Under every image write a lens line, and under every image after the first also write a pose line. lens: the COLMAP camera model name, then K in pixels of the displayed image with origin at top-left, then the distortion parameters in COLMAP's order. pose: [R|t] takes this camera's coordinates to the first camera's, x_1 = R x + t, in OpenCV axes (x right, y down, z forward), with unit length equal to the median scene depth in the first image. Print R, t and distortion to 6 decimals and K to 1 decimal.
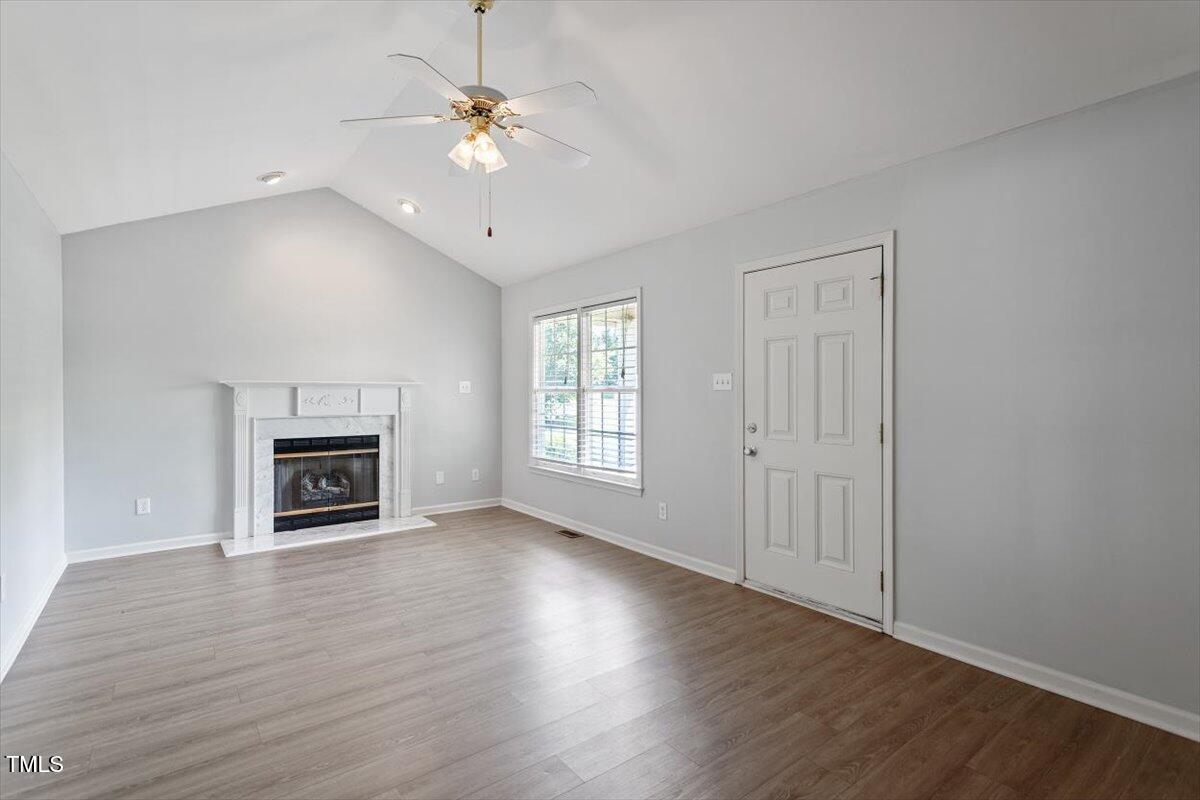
lens RADIAL K [[573.0, 0, 603.5], [0, 573.0, 396.1], [0, 0, 1]] dist [0.003151, 0.000415]
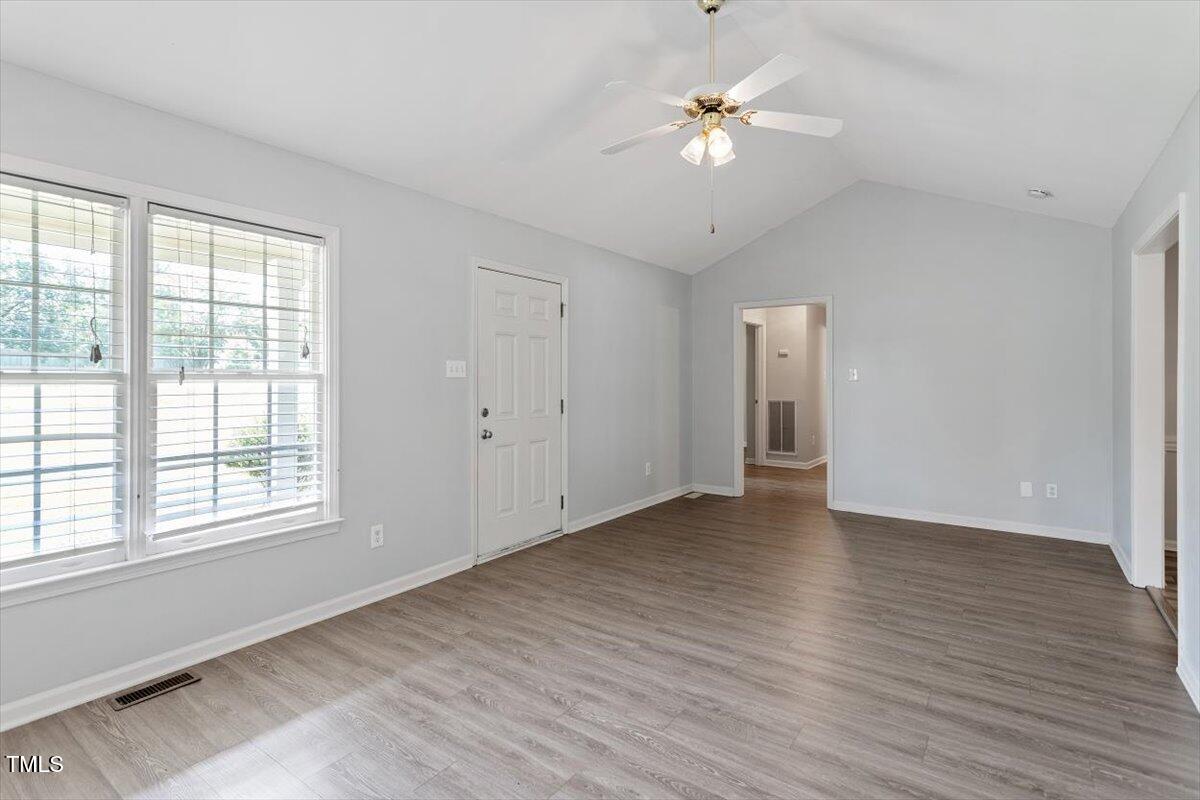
lens RADIAL K [[573.0, 0, 609.7], [0, 573.0, 375.4], [0, 0, 1]] dist [0.003151, 0.000415]
pose [[-0.292016, 0.005604, 0.956397, -0.841506], [0.008724, 0.999957, -0.003196, -0.009306], [-0.956374, 0.007411, -0.292053, 1.086833]]
